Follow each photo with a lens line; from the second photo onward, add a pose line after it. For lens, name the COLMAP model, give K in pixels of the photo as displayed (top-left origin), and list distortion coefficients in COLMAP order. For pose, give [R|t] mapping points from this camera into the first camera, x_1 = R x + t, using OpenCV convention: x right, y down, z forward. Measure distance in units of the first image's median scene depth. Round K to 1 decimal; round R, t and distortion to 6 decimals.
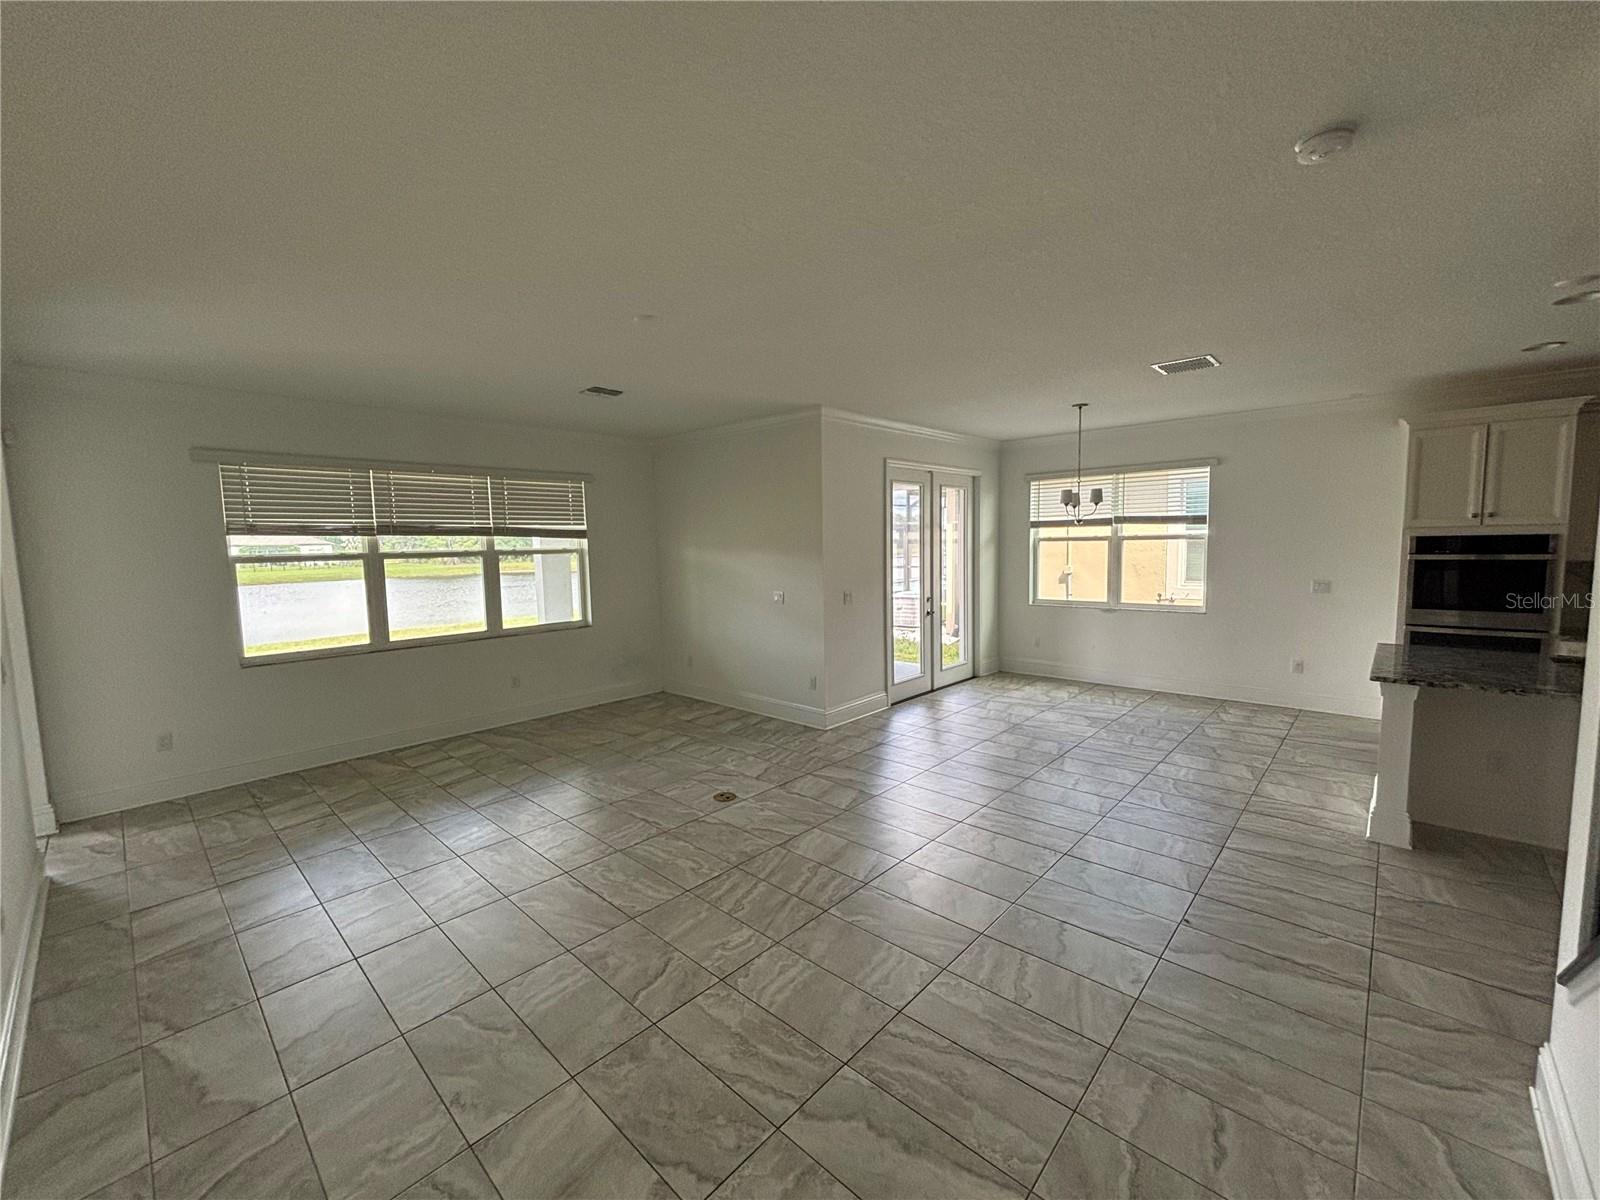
lens RADIAL K [[644.7, 0, 809.3], [0, 644.7, 598.4], [0, 0, 1]] dist [-0.002100, -0.000067]
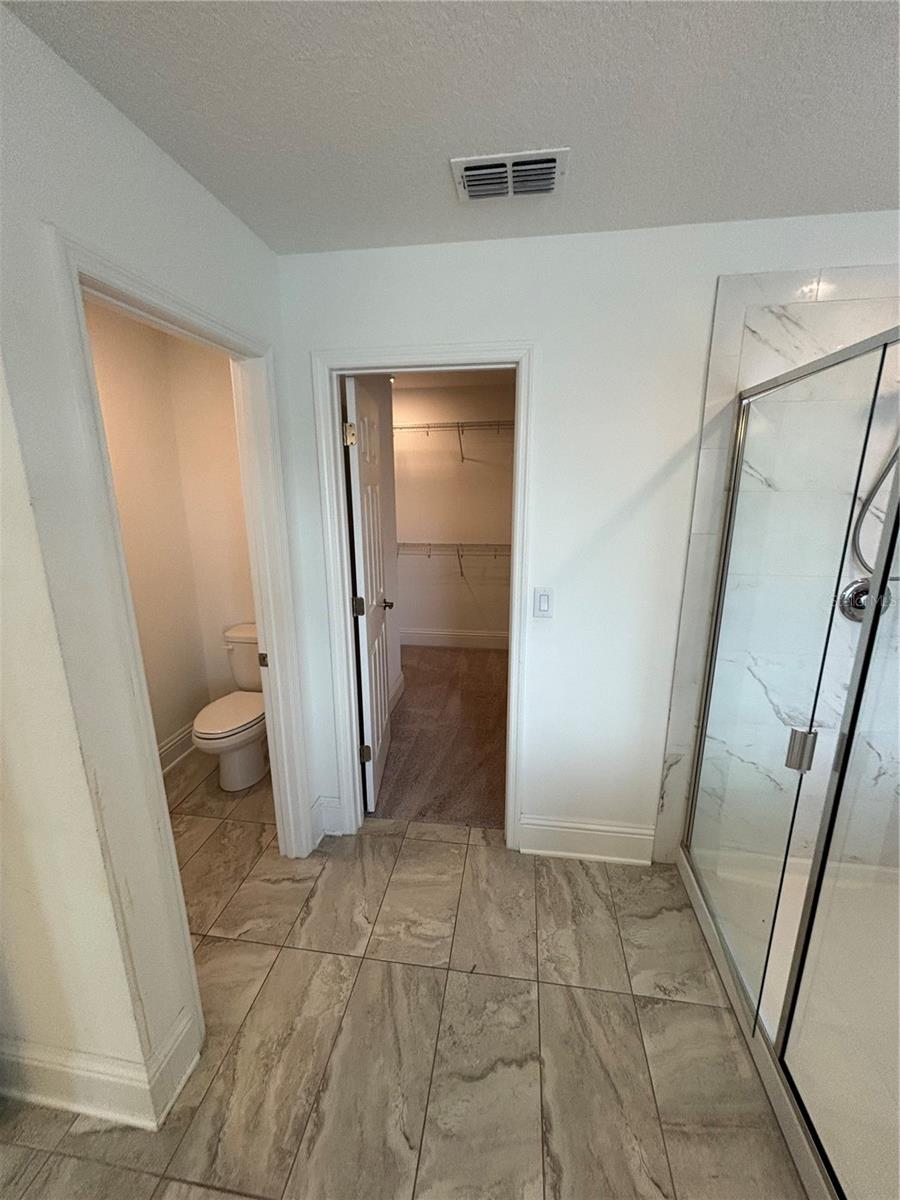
lens RADIAL K [[483.5, 0, 448.7], [0, 483.5, 597.5], [0, 0, 1]] dist [-0.002100, -0.000067]
pose [[-0.552425, -0.178980, 0.814121, -0.437157], [0.085447, 0.959372, 0.268893, -0.084117], [-0.829171, 0.218108, -0.514688, 1.133954]]
